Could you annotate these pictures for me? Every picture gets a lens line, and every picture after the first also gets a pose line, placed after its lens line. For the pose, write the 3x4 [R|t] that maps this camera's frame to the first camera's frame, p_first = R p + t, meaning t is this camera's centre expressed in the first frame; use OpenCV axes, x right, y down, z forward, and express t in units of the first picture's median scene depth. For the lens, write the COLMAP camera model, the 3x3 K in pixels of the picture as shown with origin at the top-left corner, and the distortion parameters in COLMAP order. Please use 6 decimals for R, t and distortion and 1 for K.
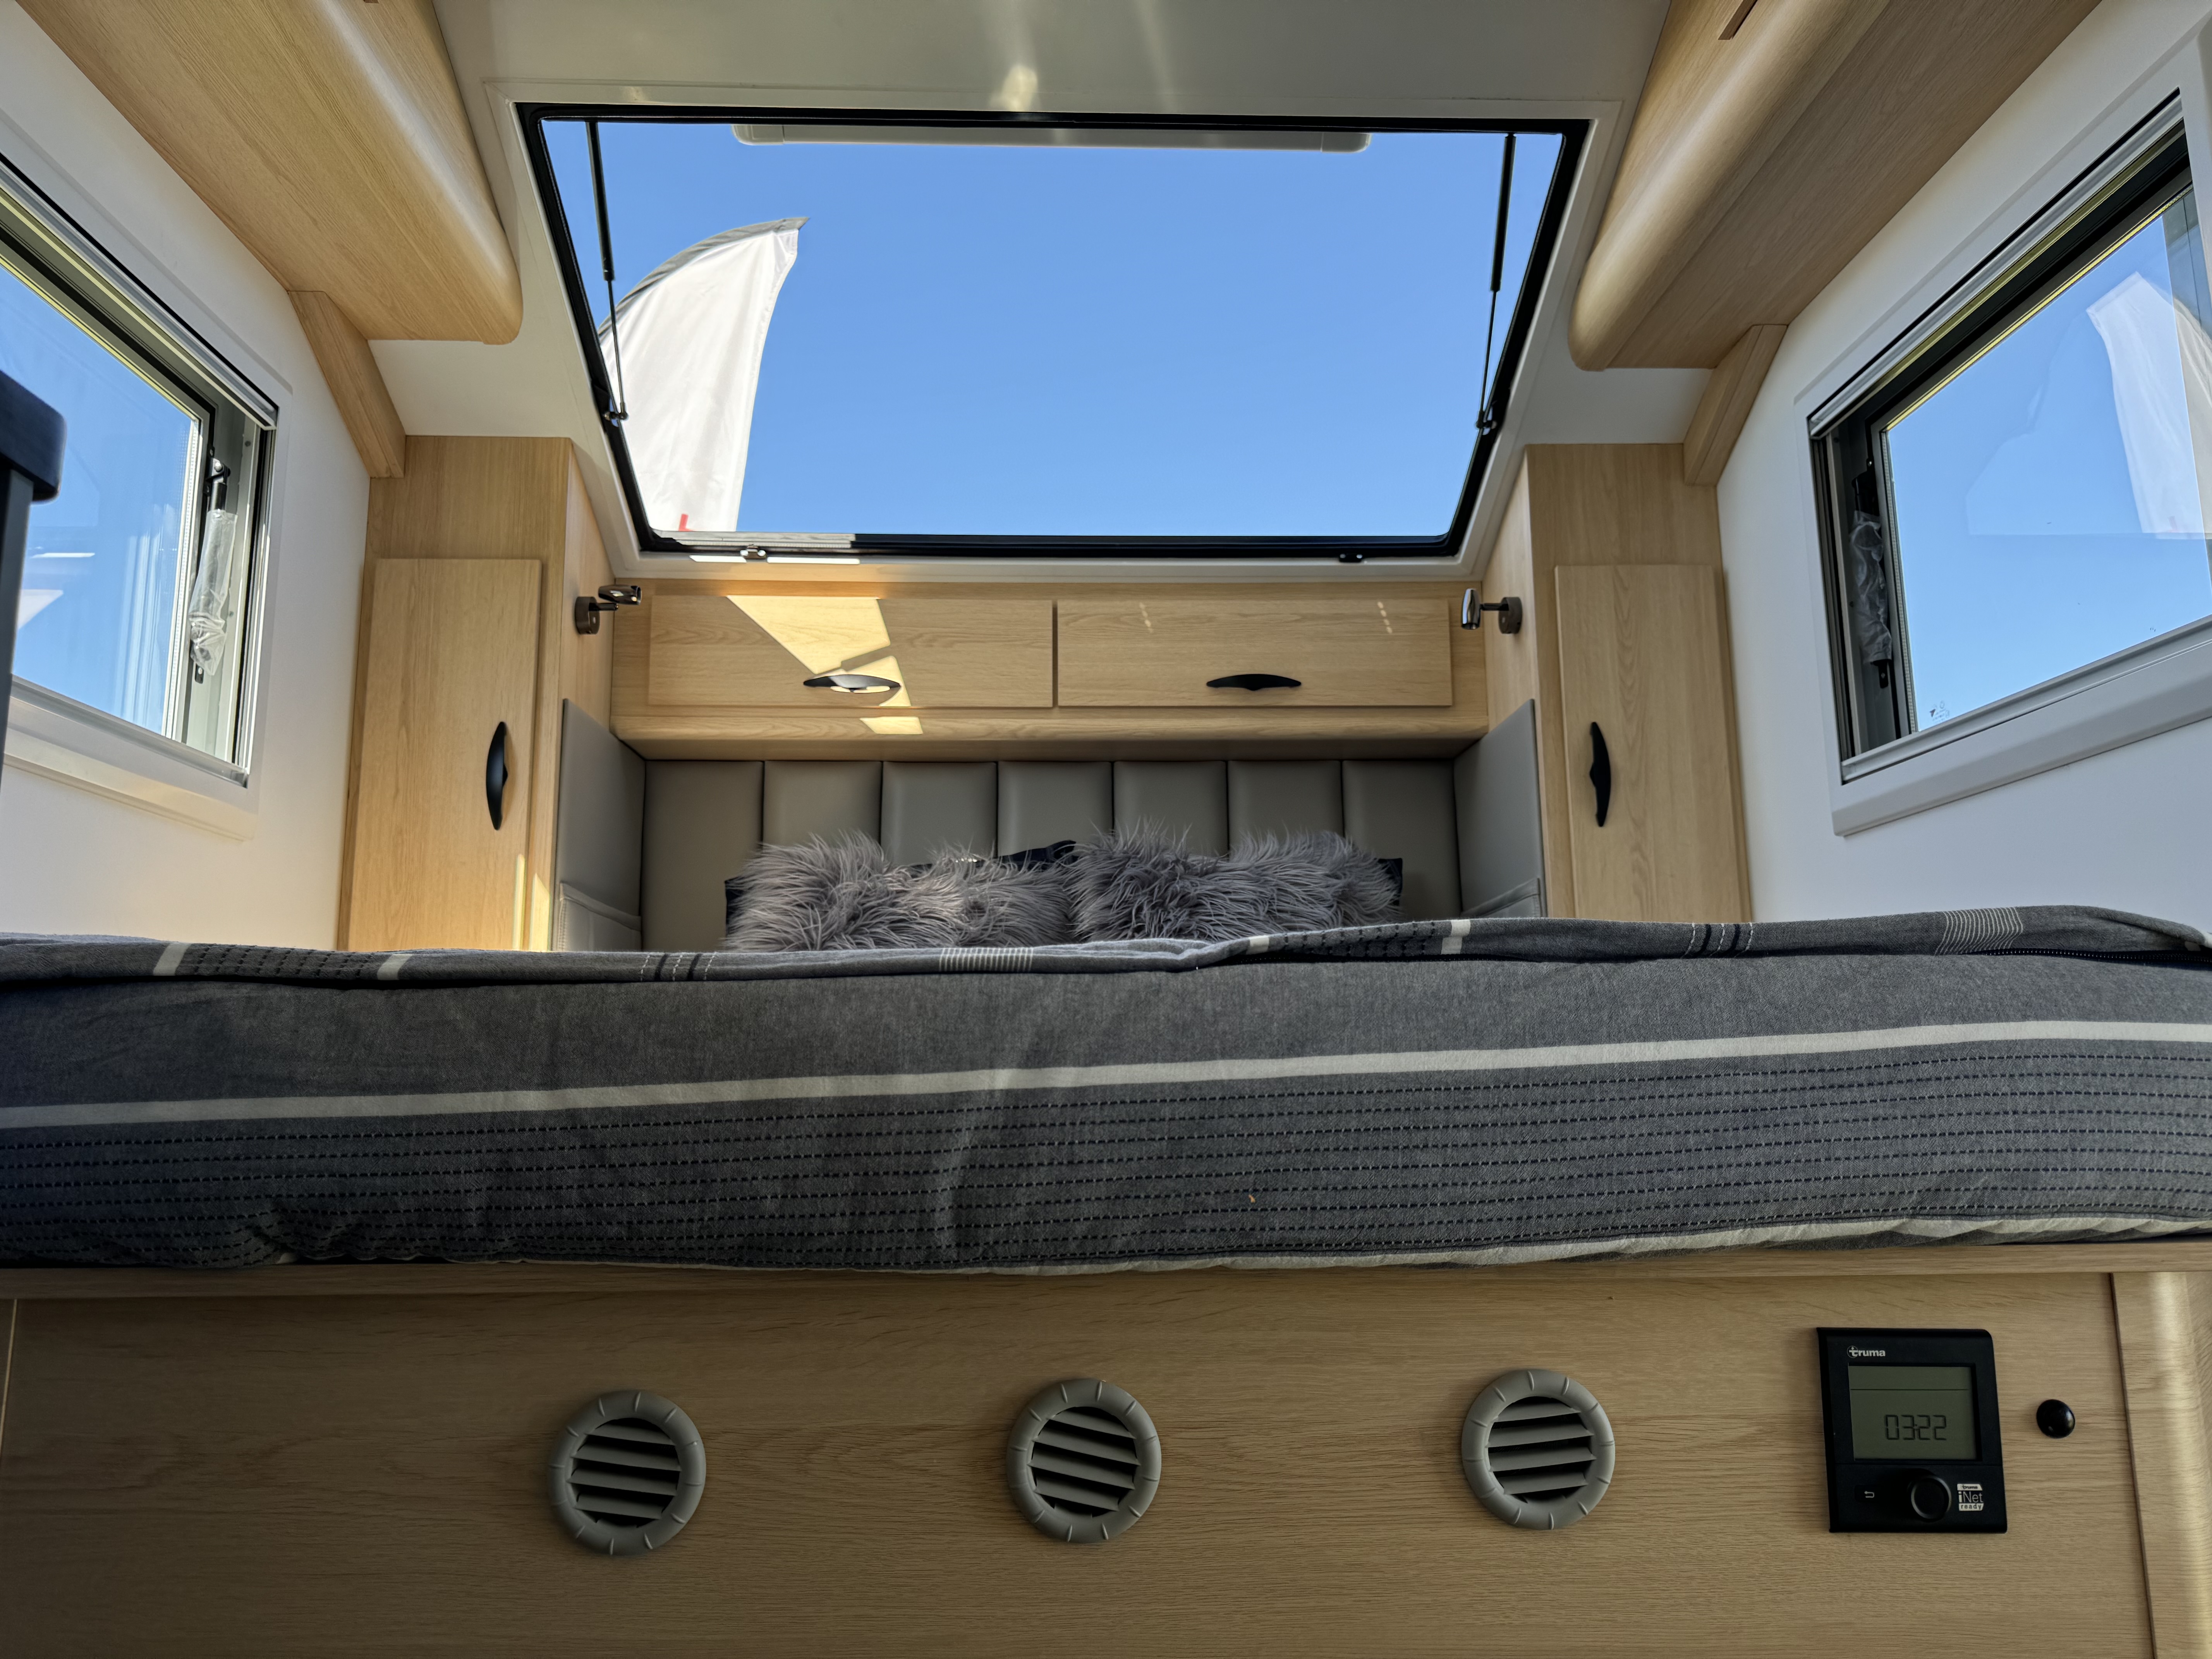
lens RADIAL K [[1551.8, 0, 1101.9], [0, 1551.8, 836.5], [0, 0, 1]] dist [0.005485, -0.025710]
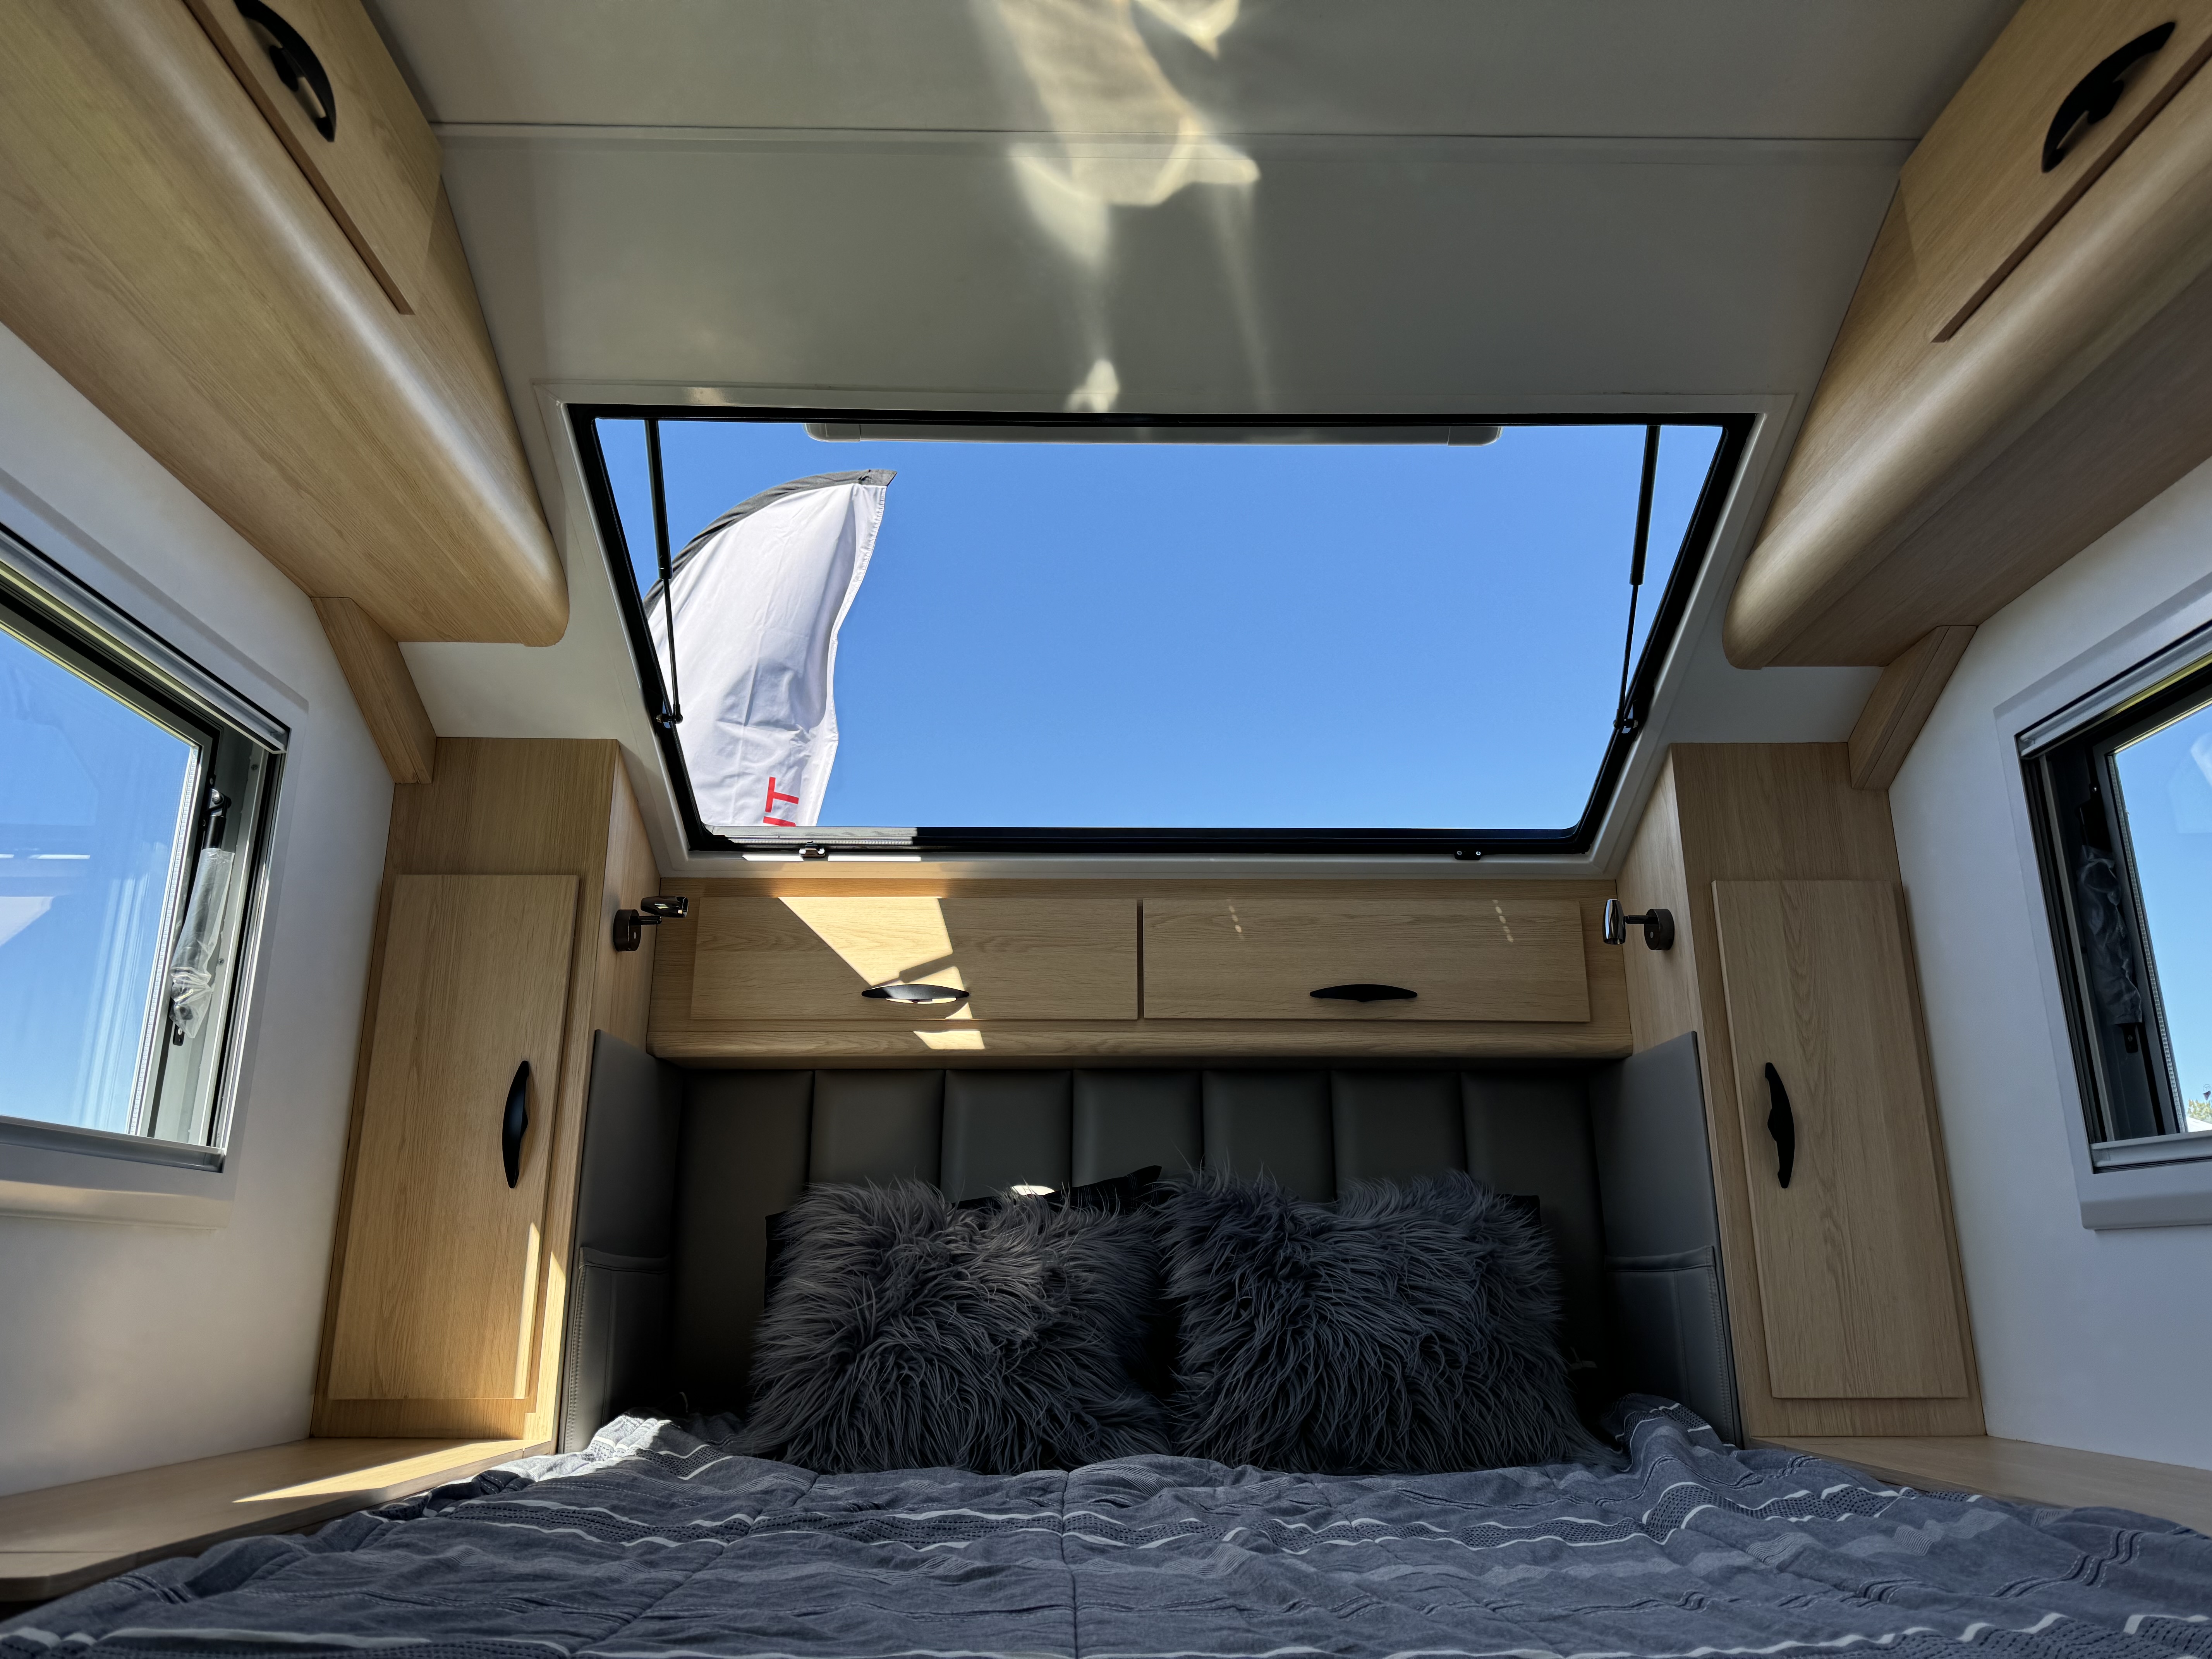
lens RADIAL K [[1549.7, 0, 1106.0], [0, 1549.7, 829.5], [0, 0, 1]] dist [0.039272, -0.080484]
pose [[0.999702, 0.001409, -0.024380, -0.033400], [-0.004357, 0.992606, -0.121305, -0.097070], [0.024029, 0.121375, 0.992316, 0.109385]]
